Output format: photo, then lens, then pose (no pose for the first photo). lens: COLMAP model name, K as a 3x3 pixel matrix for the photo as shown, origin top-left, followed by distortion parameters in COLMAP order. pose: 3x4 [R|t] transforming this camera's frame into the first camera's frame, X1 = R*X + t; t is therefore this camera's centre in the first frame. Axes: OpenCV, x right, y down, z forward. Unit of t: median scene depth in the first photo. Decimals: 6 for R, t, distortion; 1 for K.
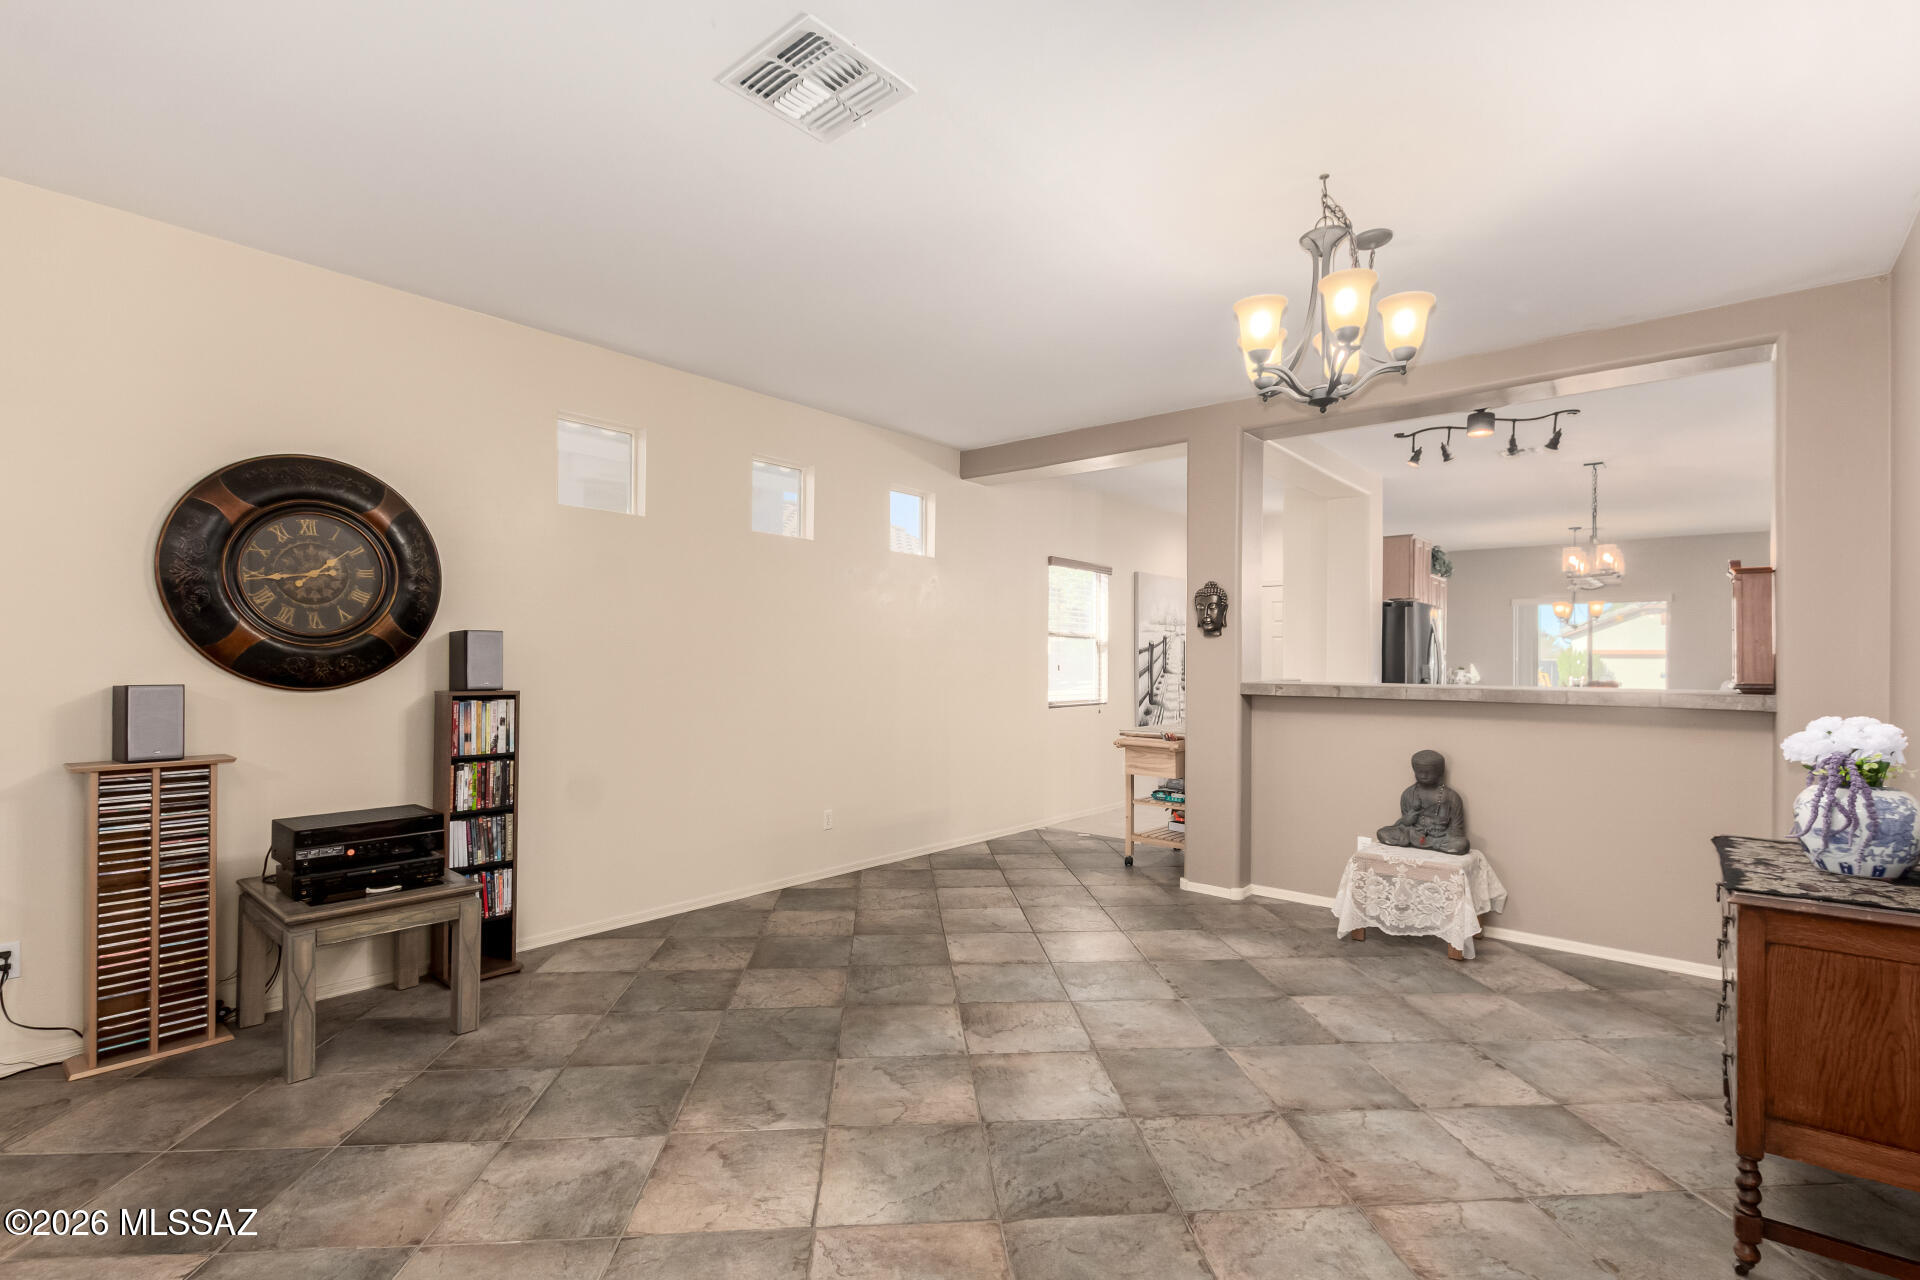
lens RADIAL K [[884.0, 0, 962.8], [0, 884.0, 658.2], [0, 0, 1]] dist [0.000655, 0.000240]
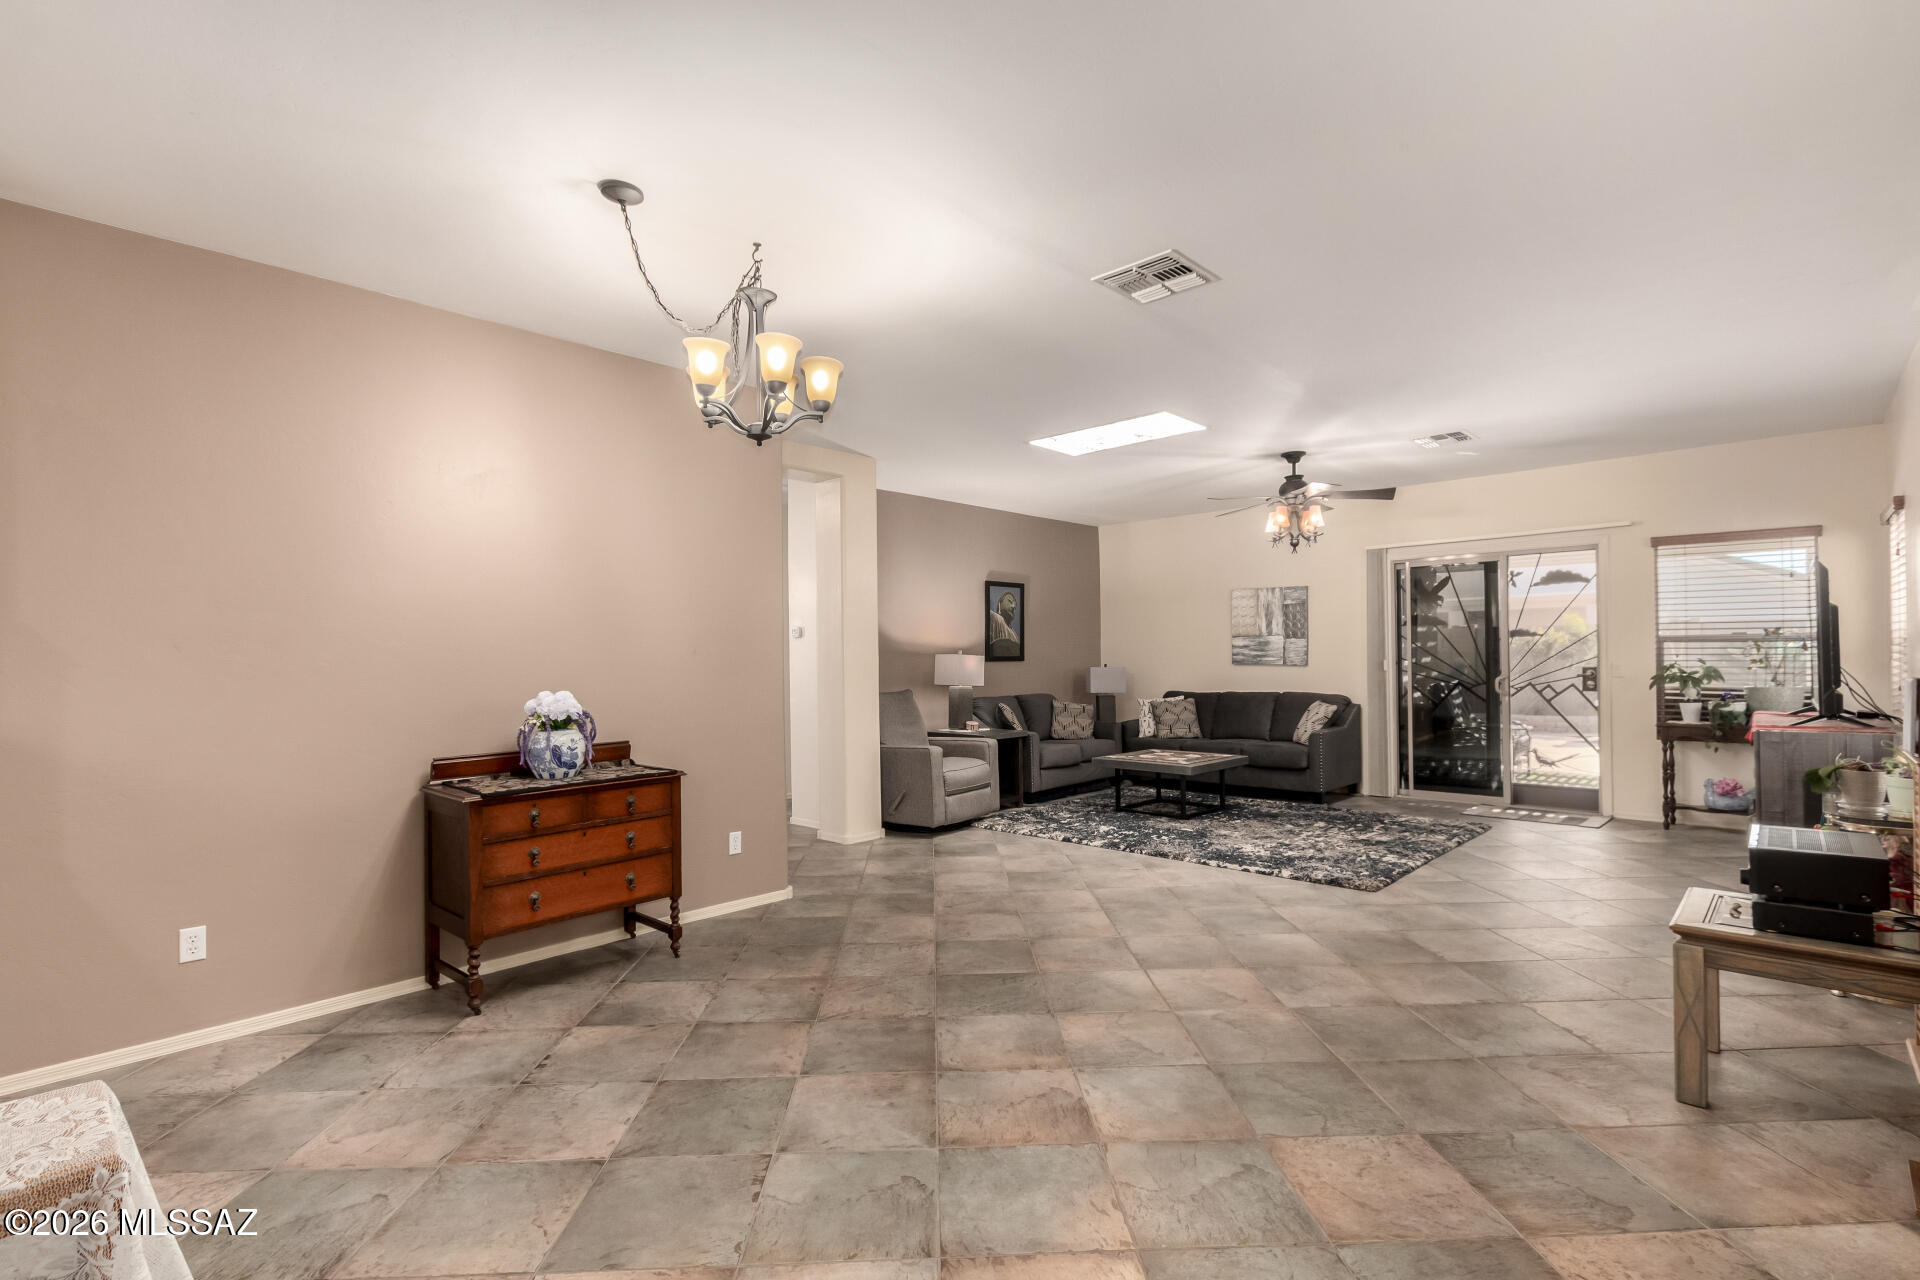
lens RADIAL K [[893.4, 0, 964.6], [0, 893.4, 660.9], [0, 0, 1]] dist [-0.001896, 0.000131]
pose [[-0.999080, 0.005315, 0.042545, 0.073300], [0.005412, 0.999983, 0.002163, 0.005179], [-0.042533, 0.002391, -0.999092, 1.805940]]
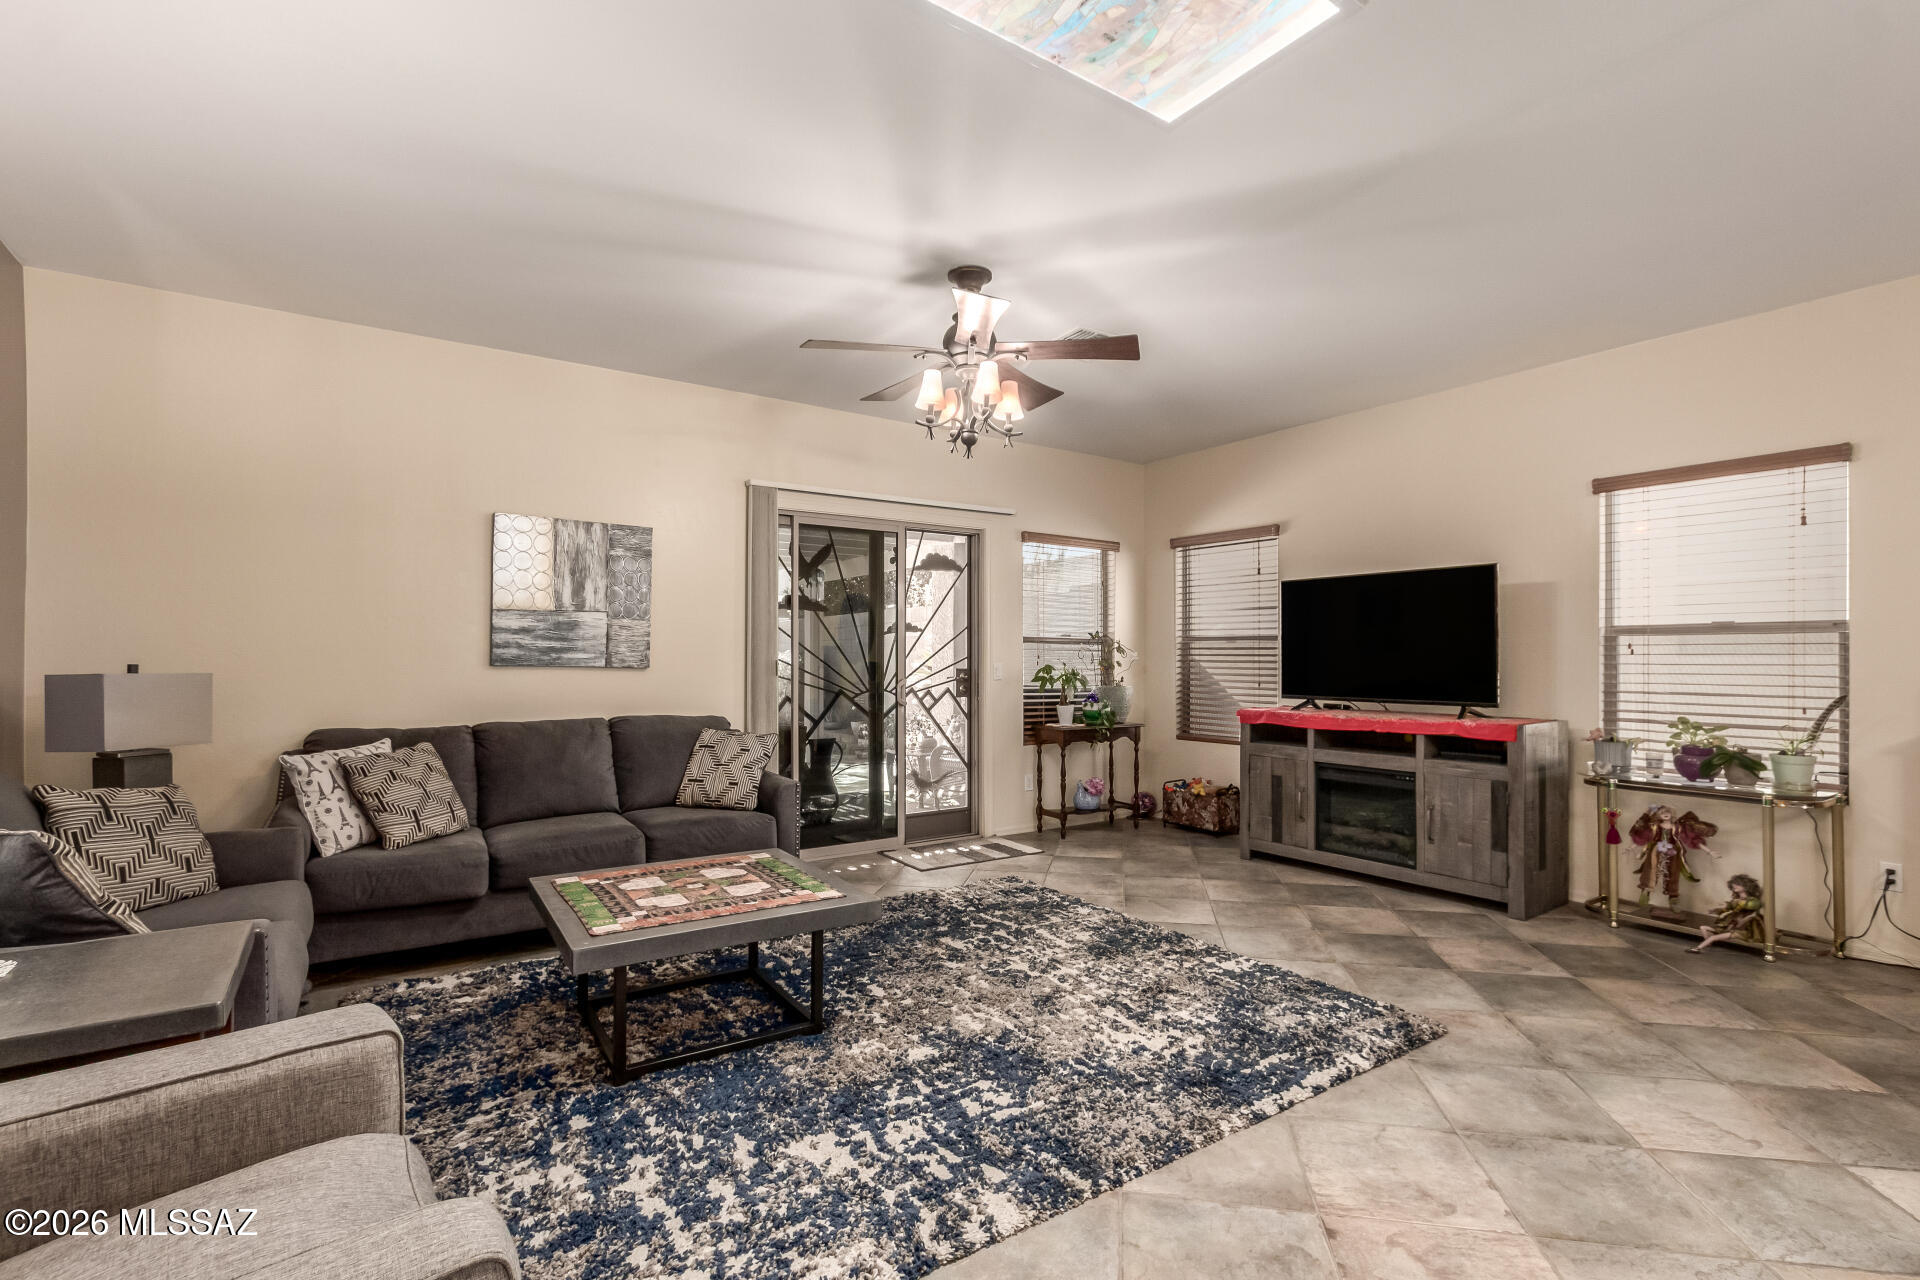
lens RADIAL K [[884.0, 0, 962.8], [0, 884.0, 658.2], [0, 0, 1]] dist [0.000655, 0.000240]
pose [[-0.260521, -0.007604, -0.965438, 0.469193], [-0.000973, 0.999971, -0.007614, 0.024122], [0.965468, -0.001044, -0.260521, 0.007335]]
